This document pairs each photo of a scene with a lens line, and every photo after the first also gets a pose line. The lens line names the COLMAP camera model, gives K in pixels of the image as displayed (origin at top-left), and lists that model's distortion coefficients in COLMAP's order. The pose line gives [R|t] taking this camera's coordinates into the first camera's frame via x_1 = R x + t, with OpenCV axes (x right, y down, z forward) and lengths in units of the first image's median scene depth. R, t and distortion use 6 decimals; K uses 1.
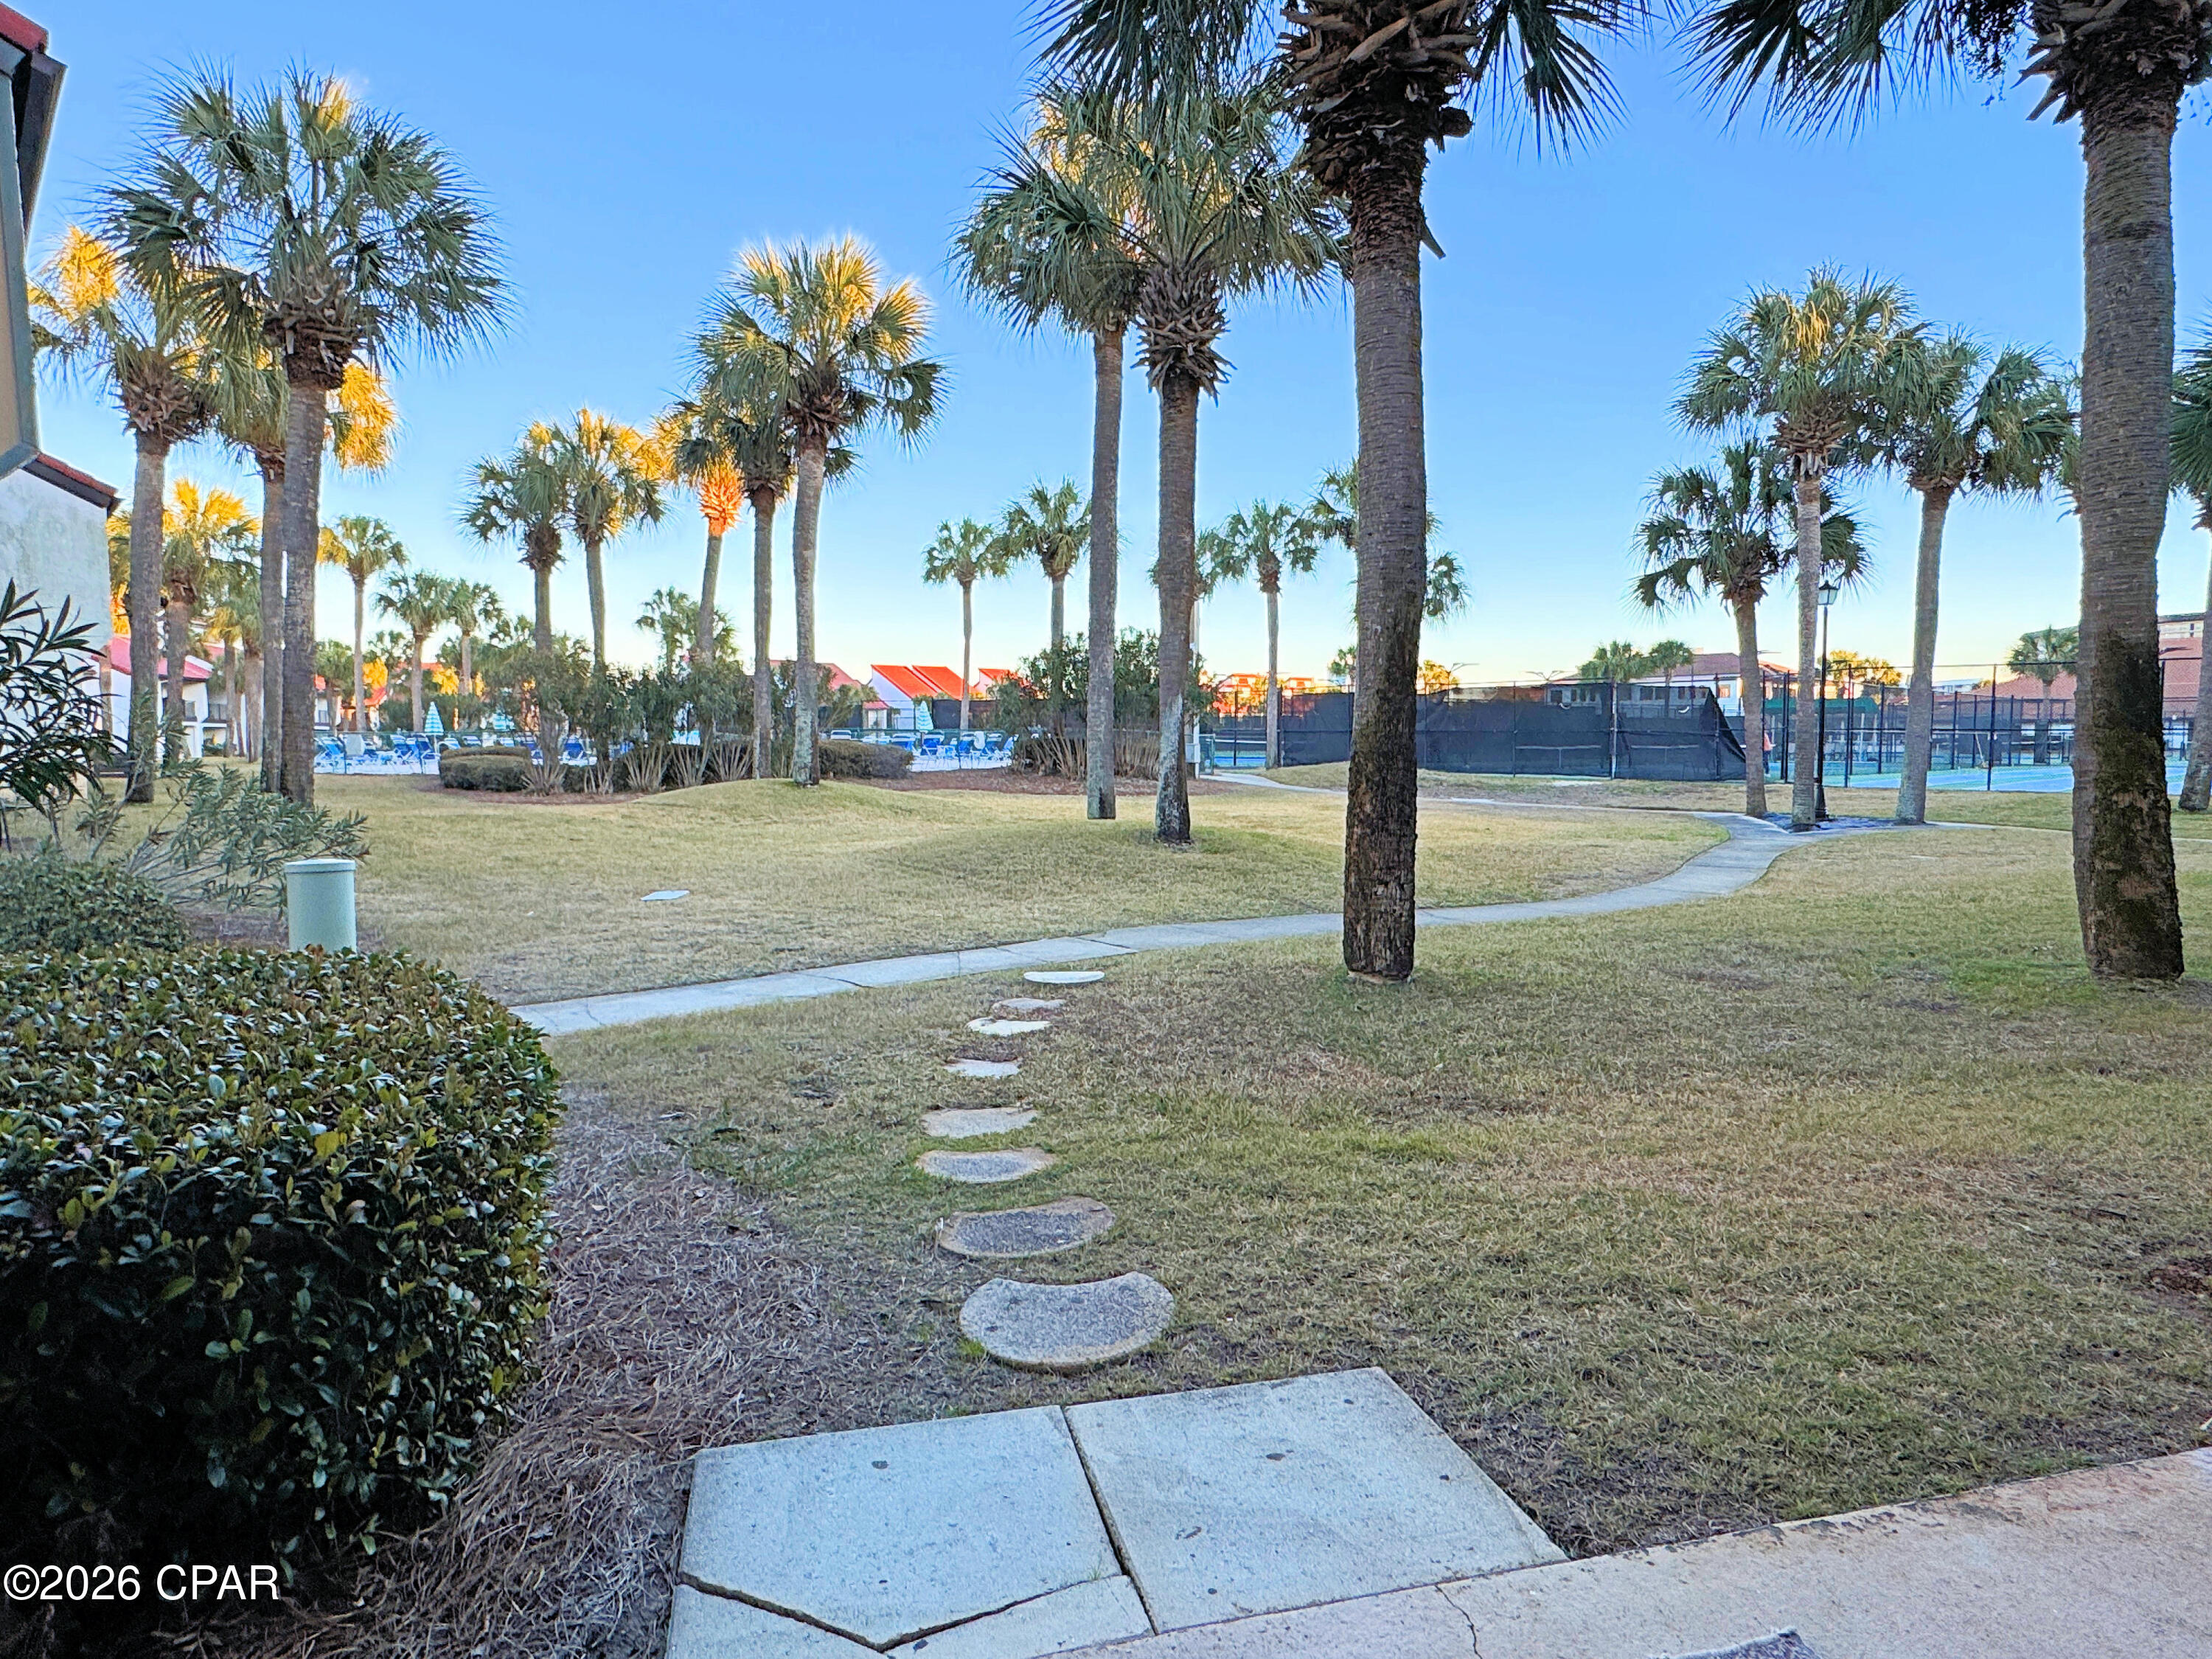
lens RADIAL K [[1273.4, 0, 1097.6], [0, 1273.4, 823.7], [0, 0, 1]] dist [-0.002546, -0.000833]
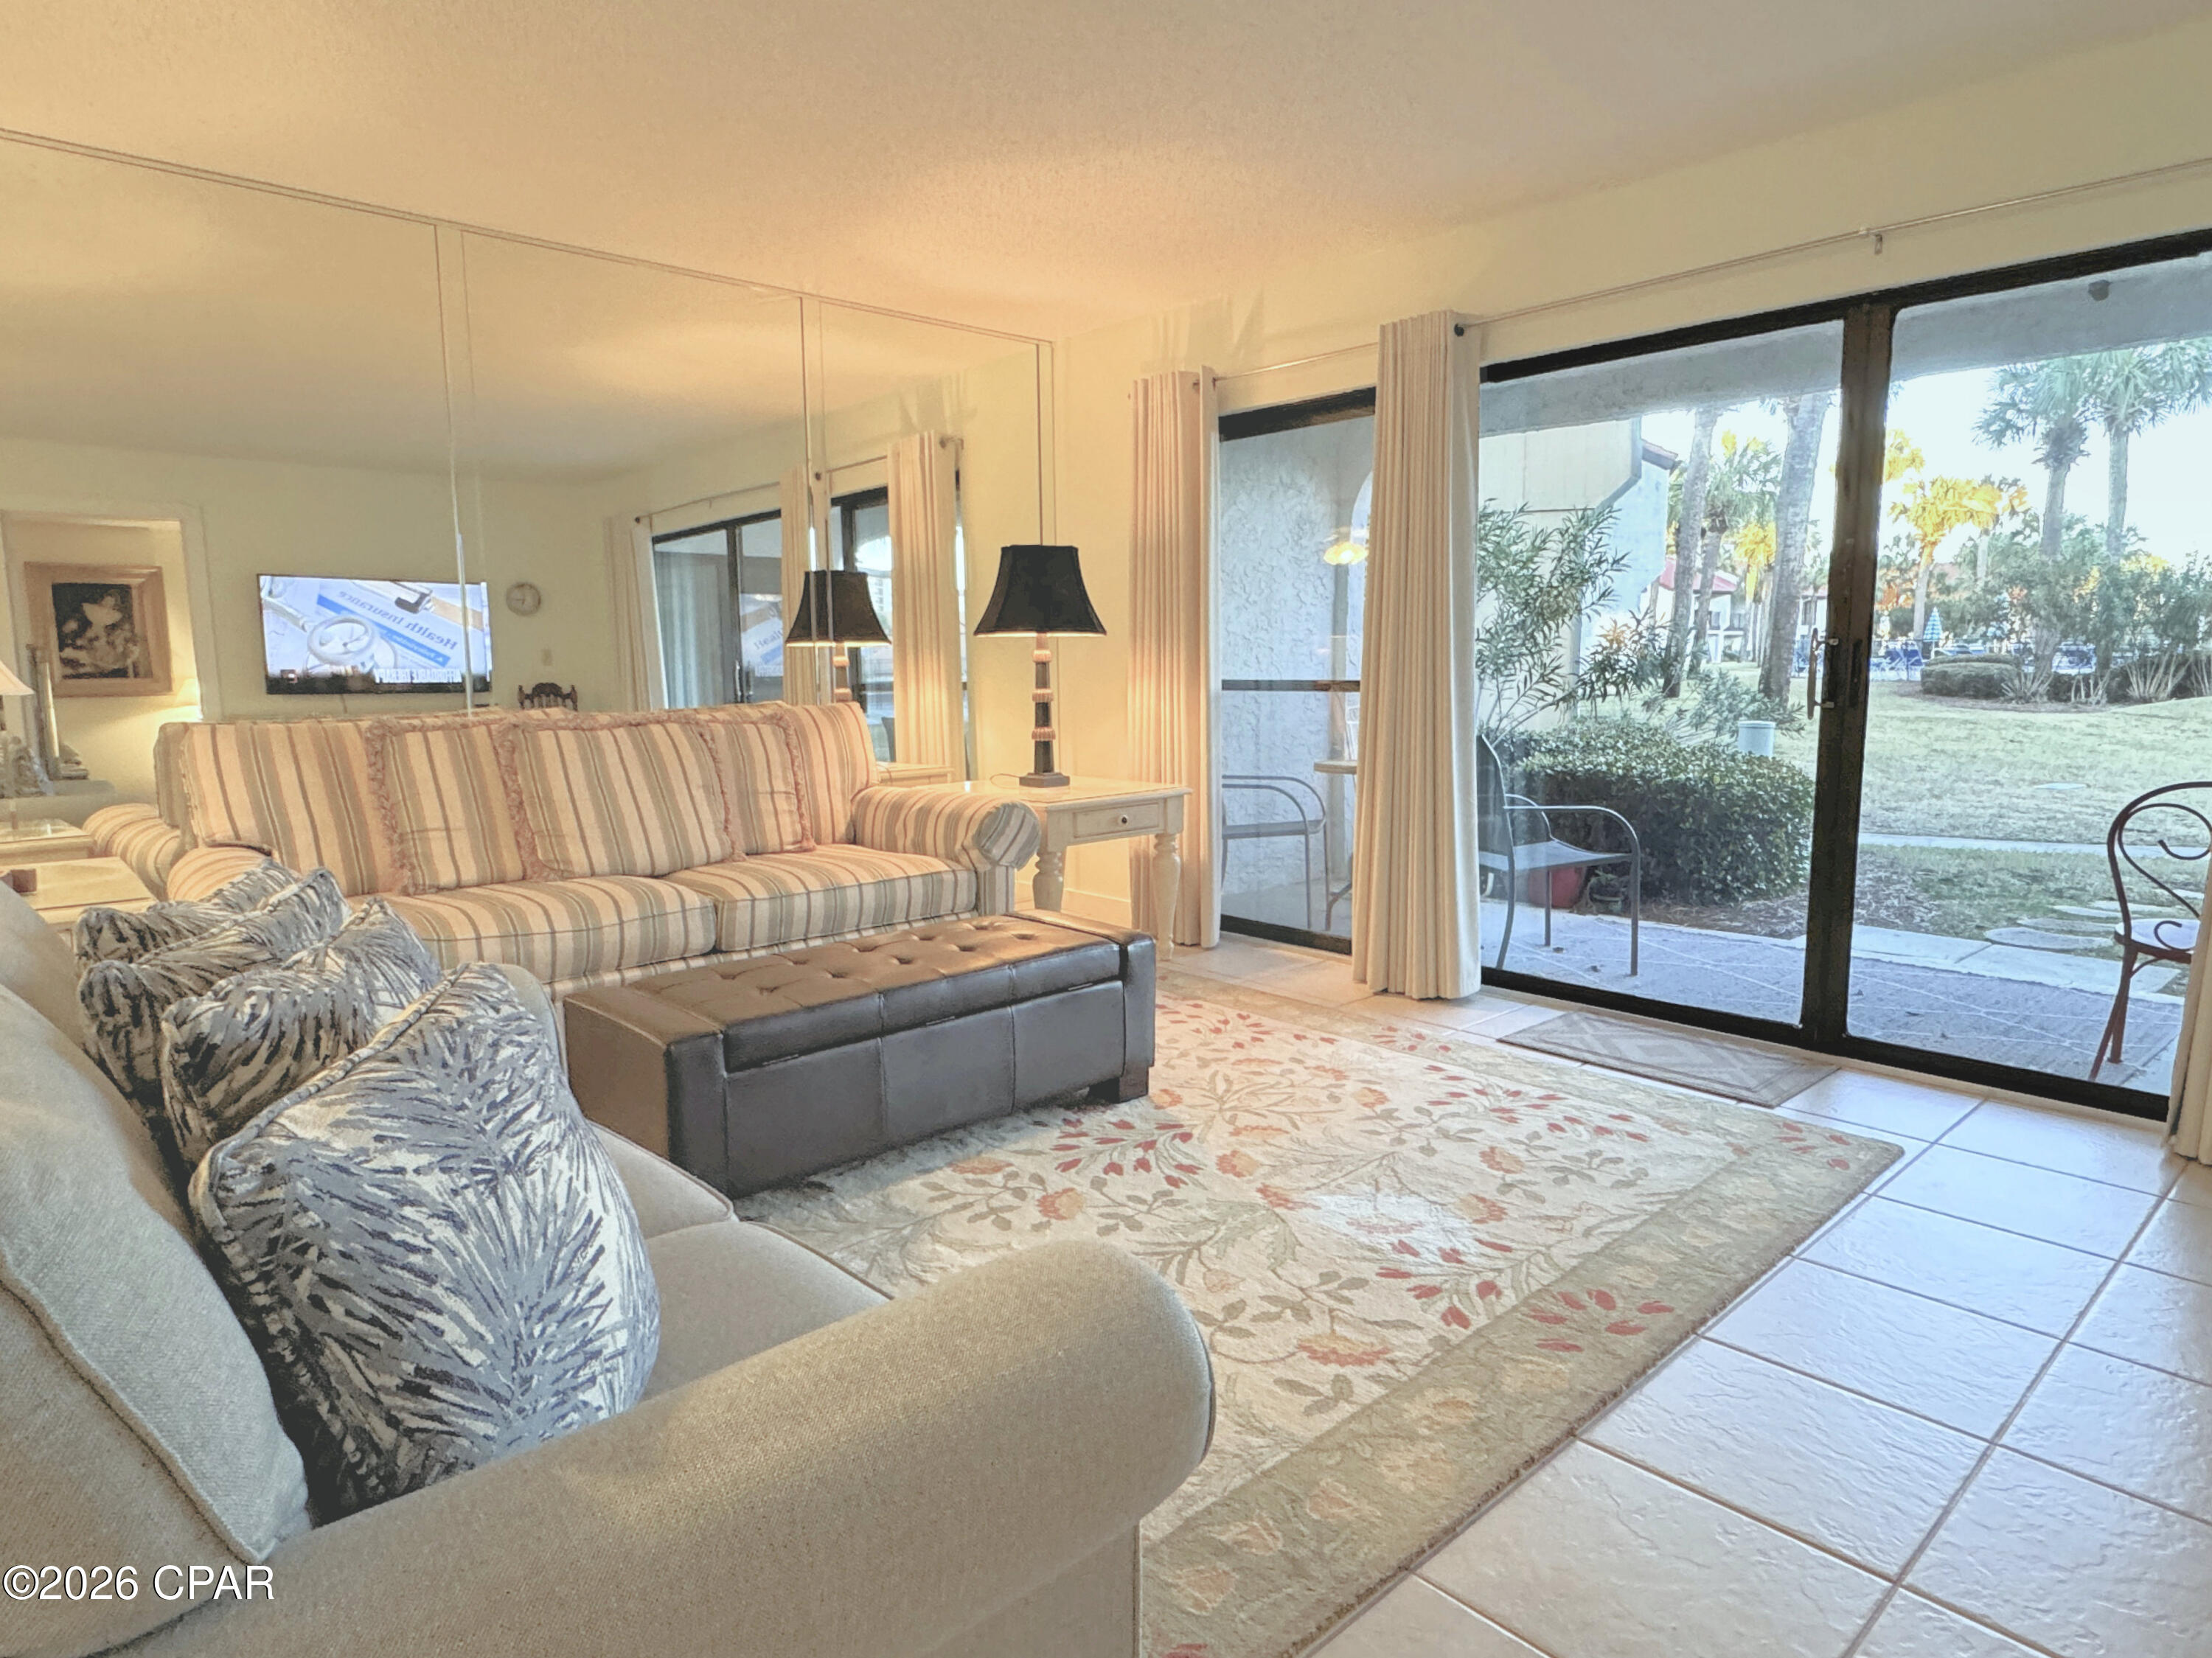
lens RADIAL K [[1295.8, 0, 1096.1], [0, 1295.8, 823.8], [0, 0, 1]] dist [-0.003595, 0.000944]
pose [[0.488358, 0.116375, -0.864849, 0.079783], [-0.053792, 0.993198, 0.103271, 0.004814], [0.870984, -0.003911, 0.491296, -0.107774]]
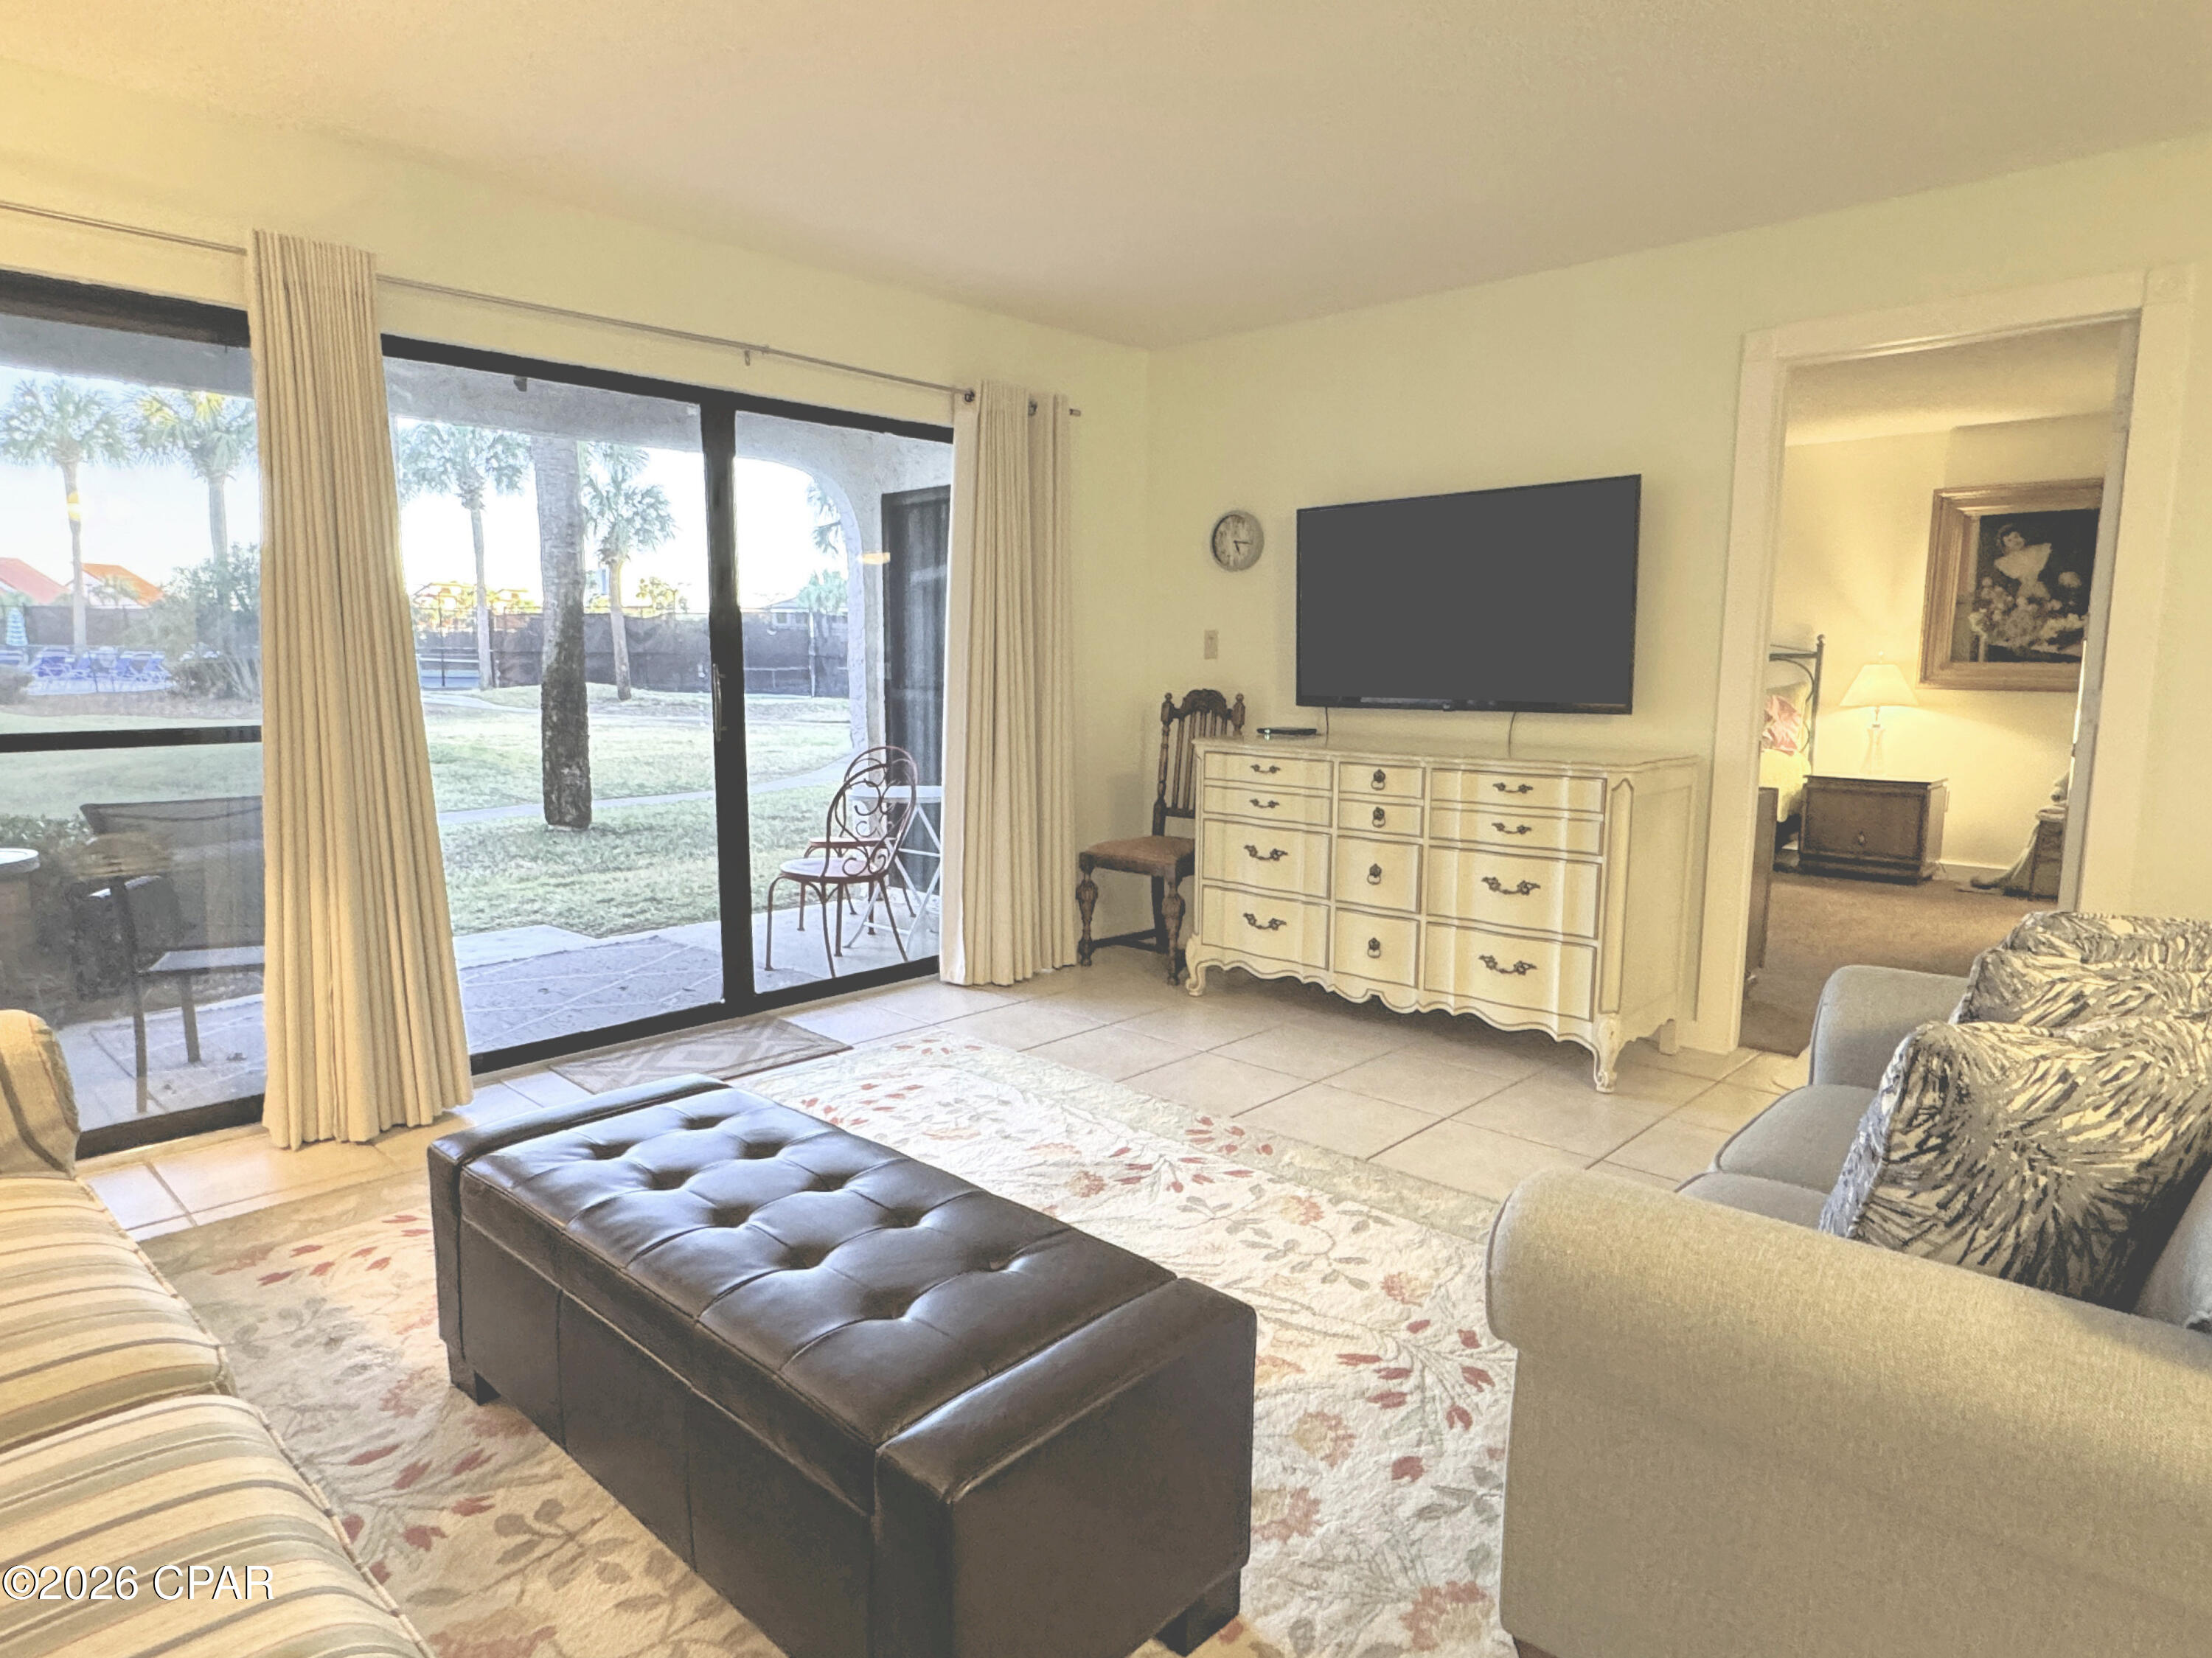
lens RADIAL K [[1295.8, 0, 1093.3], [0, 1295.8, 833.0], [0, 0, 1]] dist [-0.003595, 0.000944]
pose [[0.840871, -0.064498, 0.537379, -0.017481], [0.027394, 0.996673, 0.076758, 0.004415], [-0.540542, -0.049822, 0.839841, -0.128618]]
